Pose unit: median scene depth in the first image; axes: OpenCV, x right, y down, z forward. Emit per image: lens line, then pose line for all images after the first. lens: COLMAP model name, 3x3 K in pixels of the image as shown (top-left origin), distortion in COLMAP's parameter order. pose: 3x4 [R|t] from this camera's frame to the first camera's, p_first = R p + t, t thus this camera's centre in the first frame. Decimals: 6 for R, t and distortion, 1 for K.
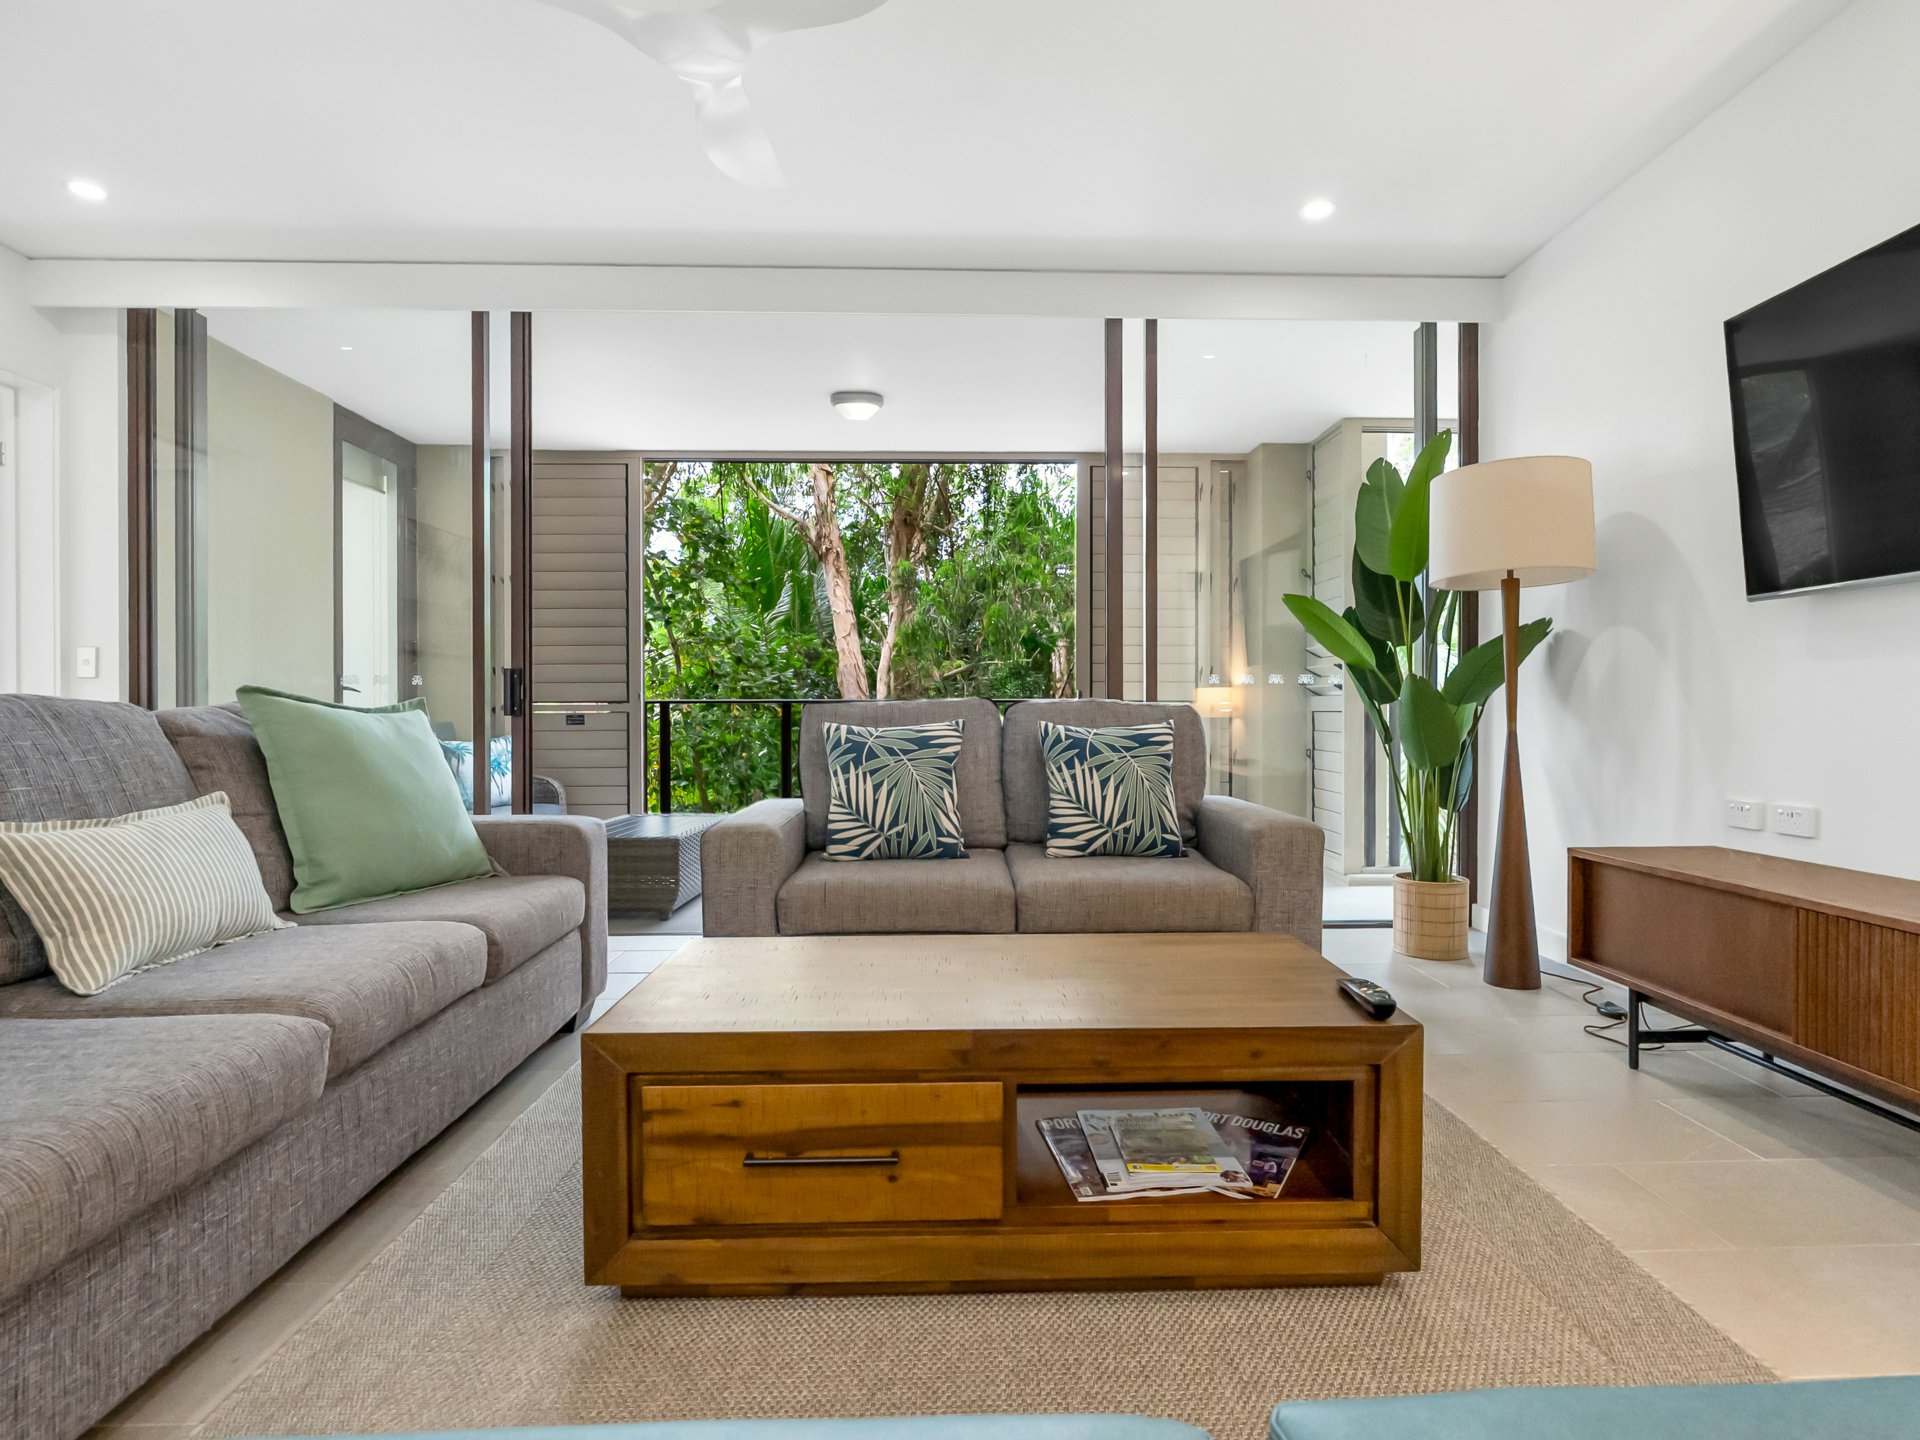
lens RADIAL K [[1006.1, 0, 984.9], [0, 1006.1, 717.8], [0, 0, 1]] dist [-0.004661, -0.000690]
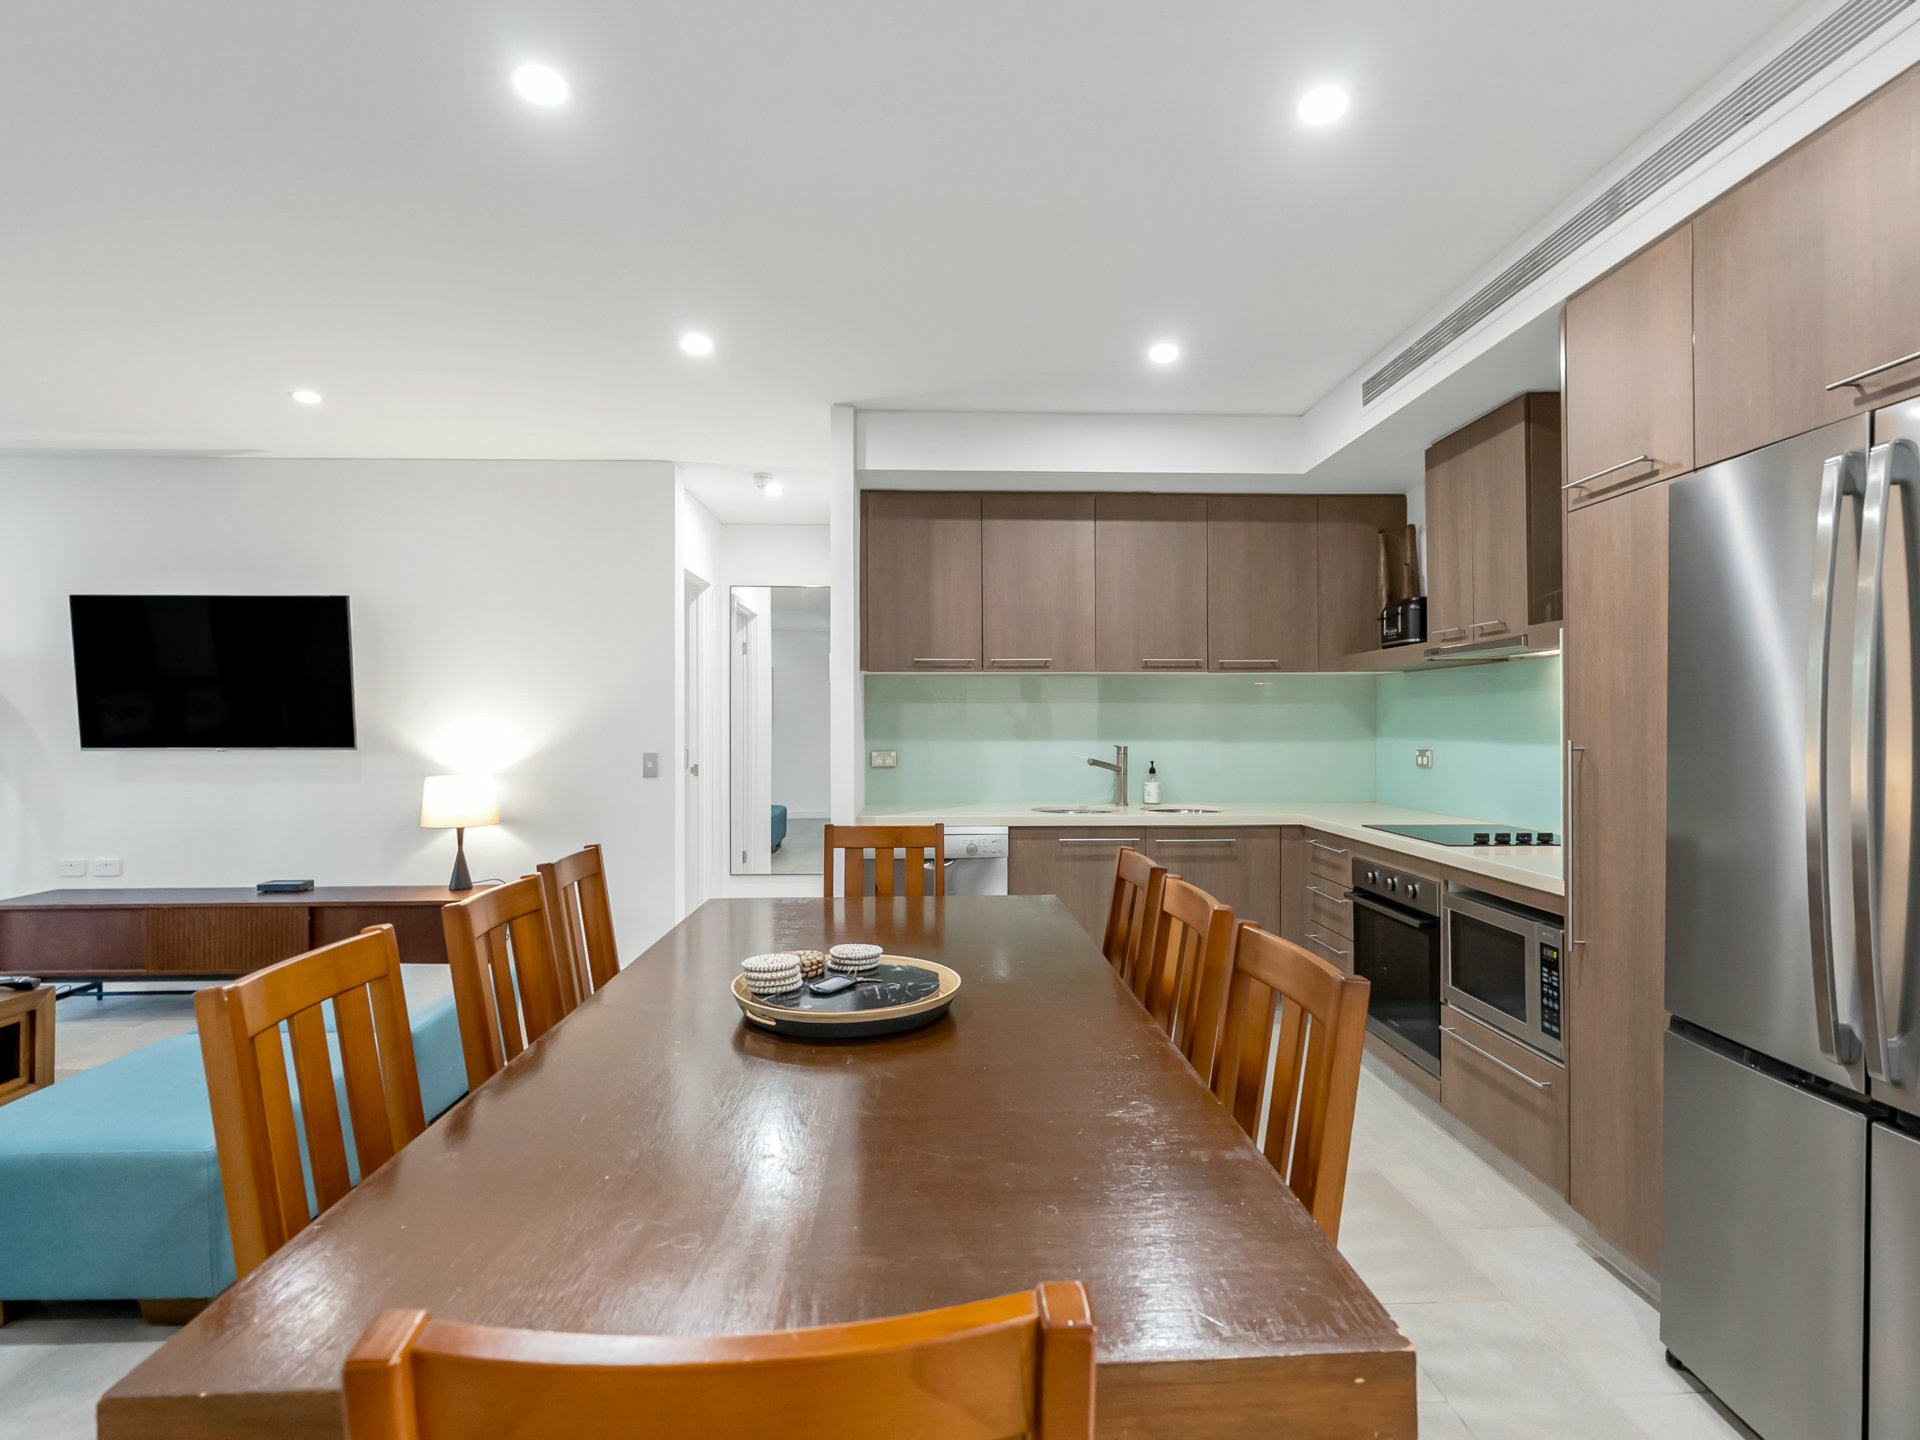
lens RADIAL K [[982.1, 0, 963.8], [0, 982.1, 724.6], [0, 0, 1]] dist [-0.003812, 0.000030]
pose [[-0.000891, 0.000768, 0.999999, -0.886385], [0.008657, 0.999962, -0.000760, -0.129455], [-0.999962, 0.008656, -0.000898, -0.520049]]
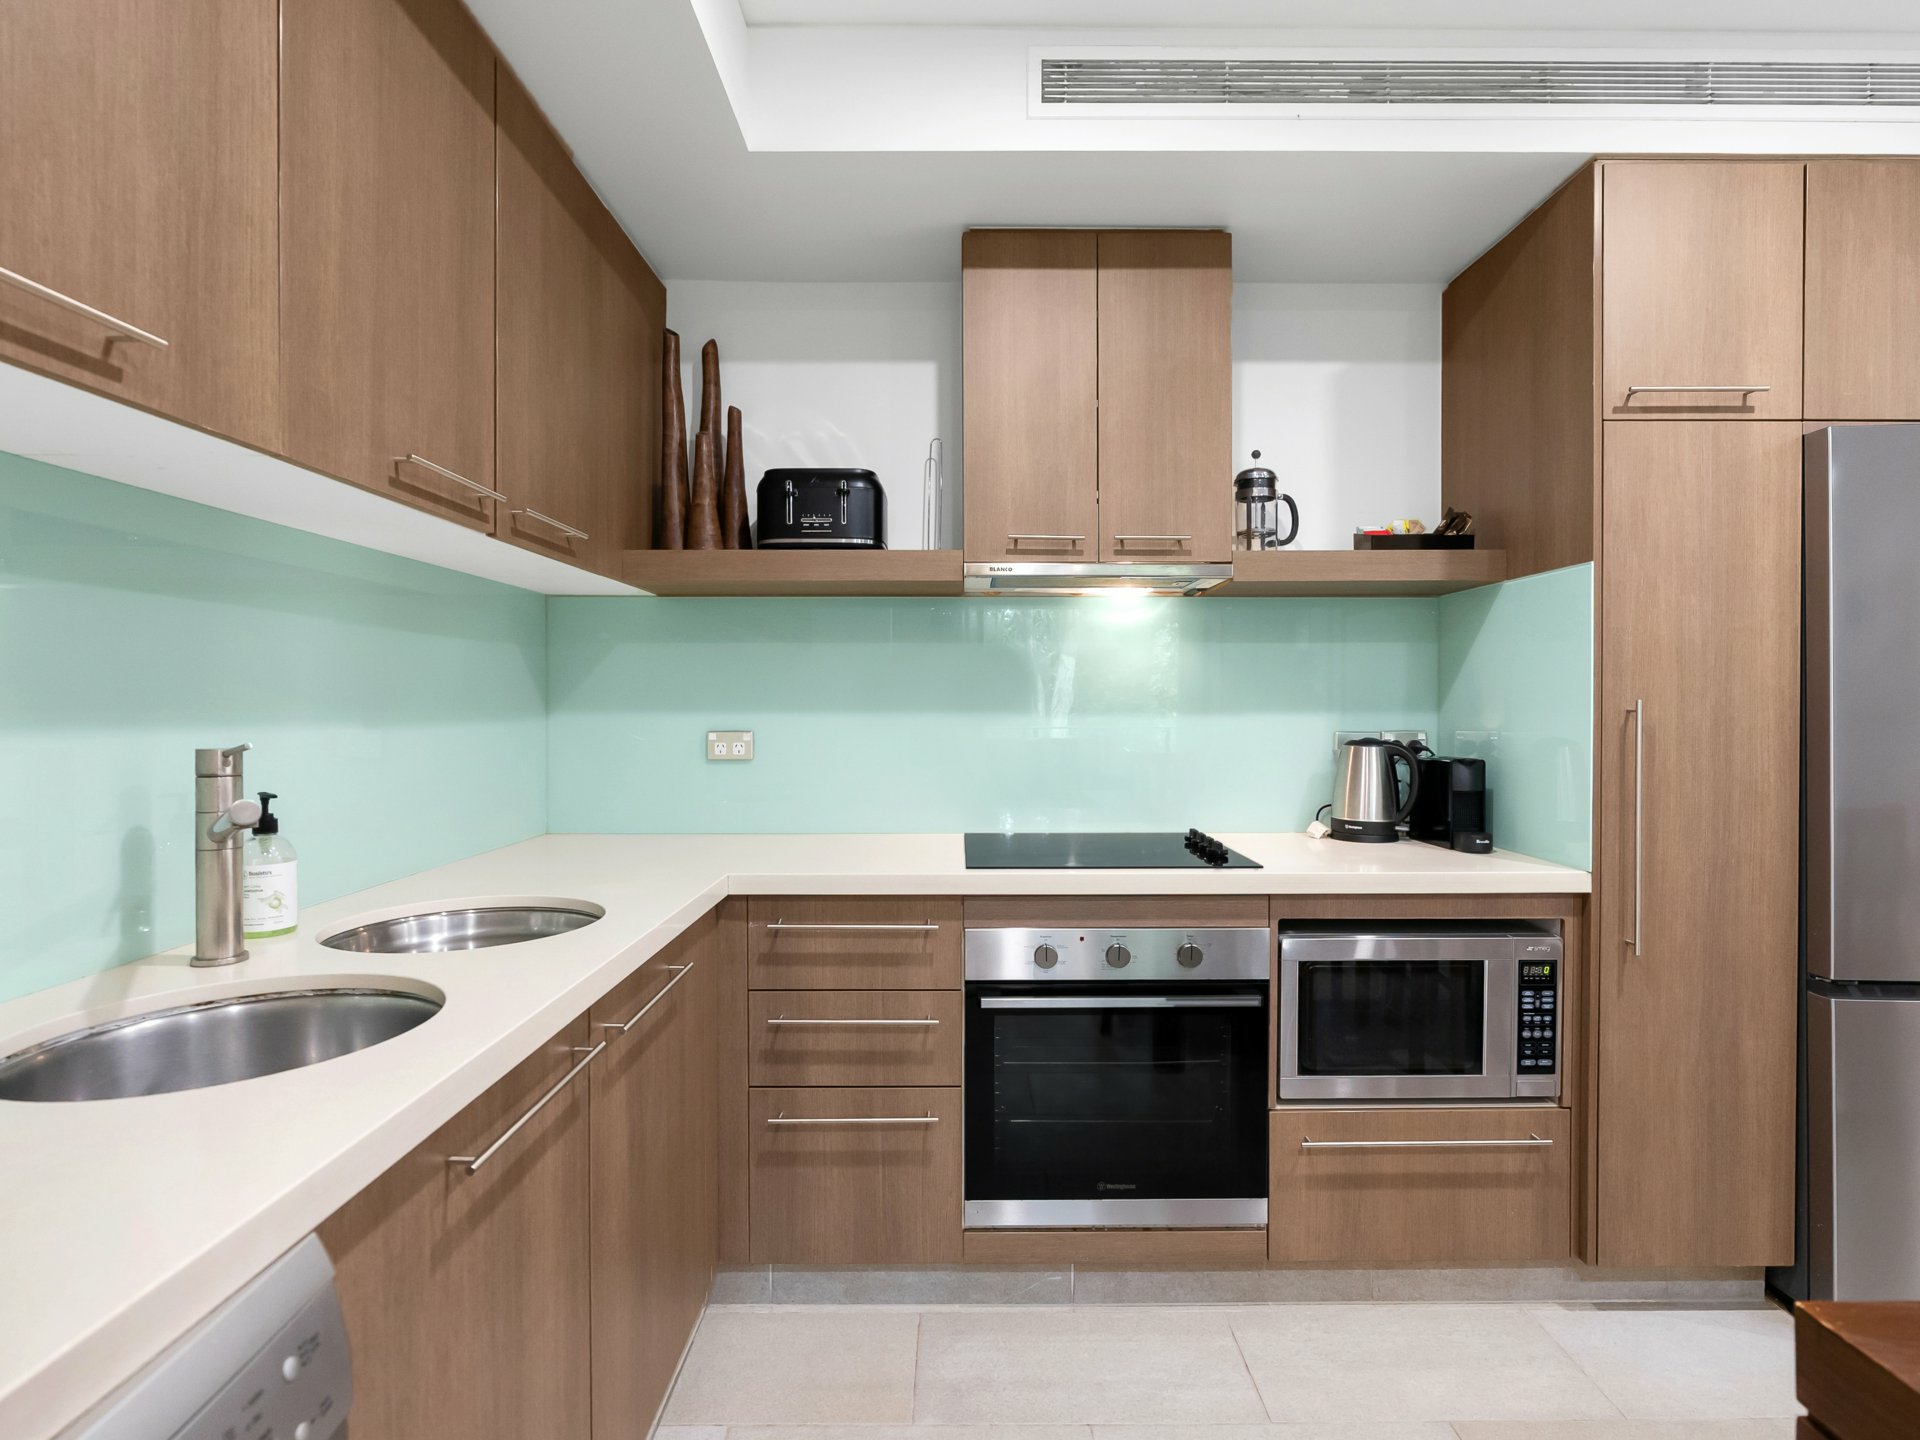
lens RADIAL K [[985.7, 0, 971.0], [0, 985.7, 708.7], [0, 0, 1]] dist [-0.004485, 0.000185]
pose [[-0.999606, 0.001644, 0.028036, 0.302541], [0.002158, 0.999830, 0.018309, -0.120273], [-0.028001, 0.018363, -0.999439, -0.349689]]
